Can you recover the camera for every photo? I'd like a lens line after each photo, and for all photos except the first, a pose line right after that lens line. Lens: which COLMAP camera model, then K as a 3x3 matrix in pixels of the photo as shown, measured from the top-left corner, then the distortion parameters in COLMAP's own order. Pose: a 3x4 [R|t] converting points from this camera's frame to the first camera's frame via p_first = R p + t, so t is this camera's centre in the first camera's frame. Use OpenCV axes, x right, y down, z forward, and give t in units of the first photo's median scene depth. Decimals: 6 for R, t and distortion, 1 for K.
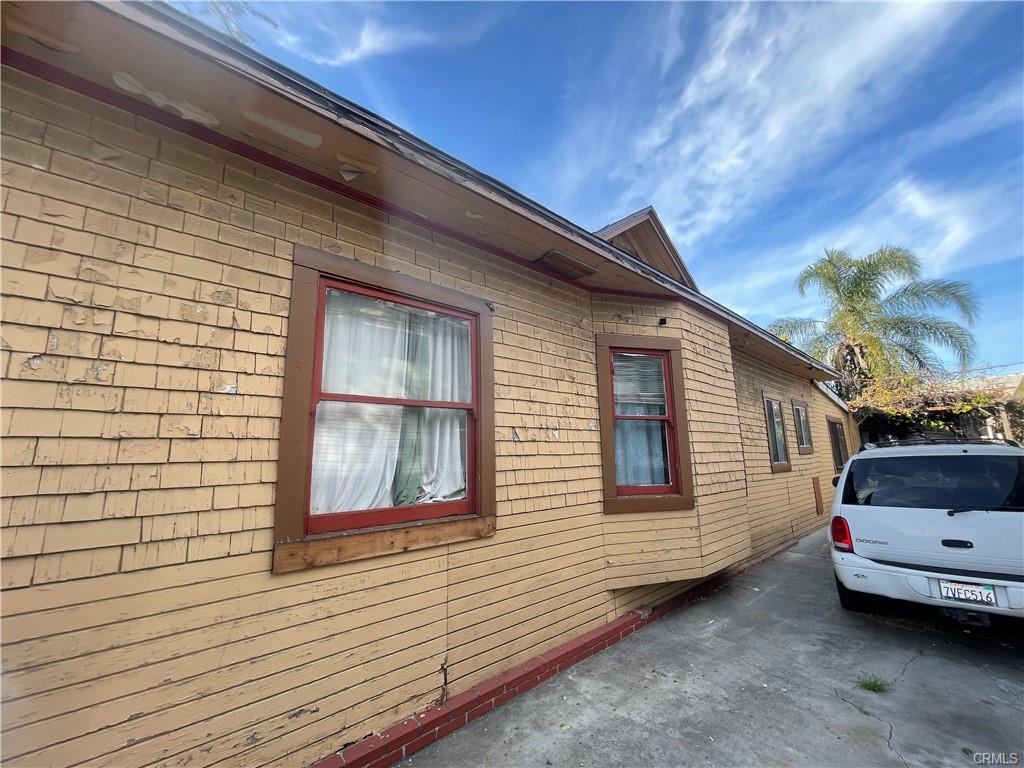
lens RADIAL K [[421.2, 0, 512.0], [0, 421.2, 384.0], [0, 0, 1]] dist [-0.006574, 0.000617]
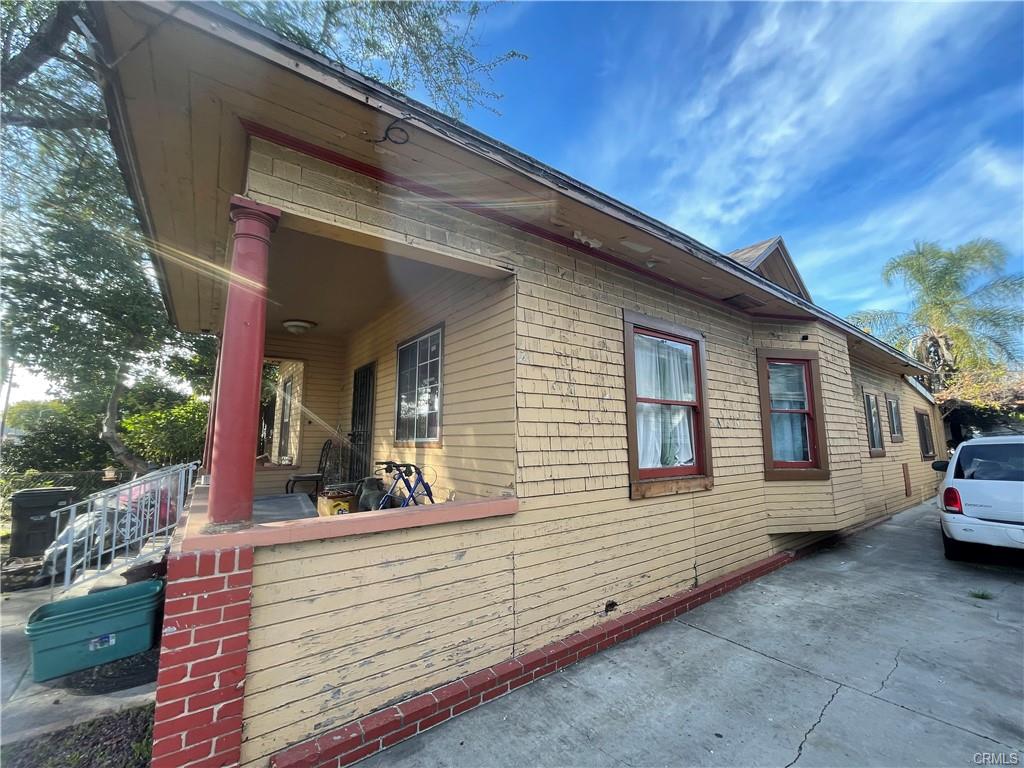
lens RADIAL K [[421.2, 0, 512.0], [0, 421.2, 384.0], [0, 0, 1]] dist [-0.006574, 0.000617]
pose [[0.995699, 0.009003, -0.092211, -0.460271], [-0.005374, 0.999204, 0.039524, -0.055824], [0.092494, -0.038859, 0.994955, -0.415149]]
